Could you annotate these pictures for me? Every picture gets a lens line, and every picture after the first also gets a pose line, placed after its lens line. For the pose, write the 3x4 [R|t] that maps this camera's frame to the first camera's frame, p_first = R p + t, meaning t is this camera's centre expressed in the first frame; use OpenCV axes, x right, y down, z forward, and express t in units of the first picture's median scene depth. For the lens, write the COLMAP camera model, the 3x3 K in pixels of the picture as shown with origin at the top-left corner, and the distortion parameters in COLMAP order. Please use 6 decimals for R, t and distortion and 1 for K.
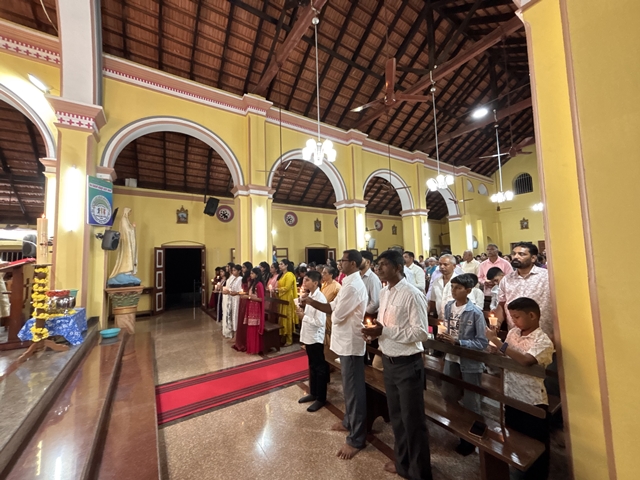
lens RADIAL K [[256.4, 0, 320.6], [0, 256.4, 238.6], [0, 0, 1]] dist [-0.000130, -0.000015]
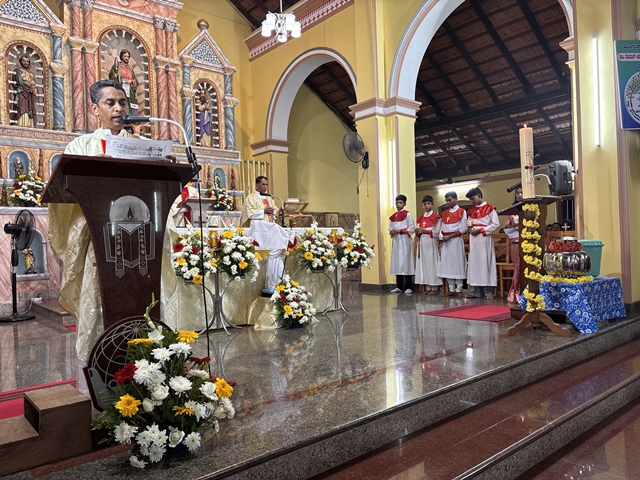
lens RADIAL K [[483.6, 0, 318.2], [0, 483.6, 241.9], [0, 0, 1]] dist [0.059168, -0.079894]
pose [[0.100251, 0.023495, -0.994685, 0.067461], [0.109669, 0.993369, 0.034518, 0.068545], [0.988900, -0.112547, 0.097010, 0.209885]]
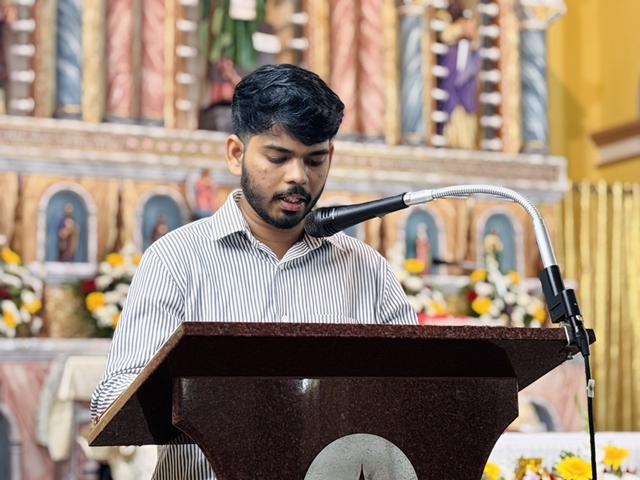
lens RADIAL K [[1465.3, 0, 322.2], [0, 1465.3, 248.8], [0, 0, 1]] dist [0.231025, -0.597800]
pose [[-0.186903, -0.076567, -0.979390, 0.011420], [0.088535, 0.991588, -0.094417, 0.011213], [0.978381, -0.104357, -0.178552, 0.156111]]
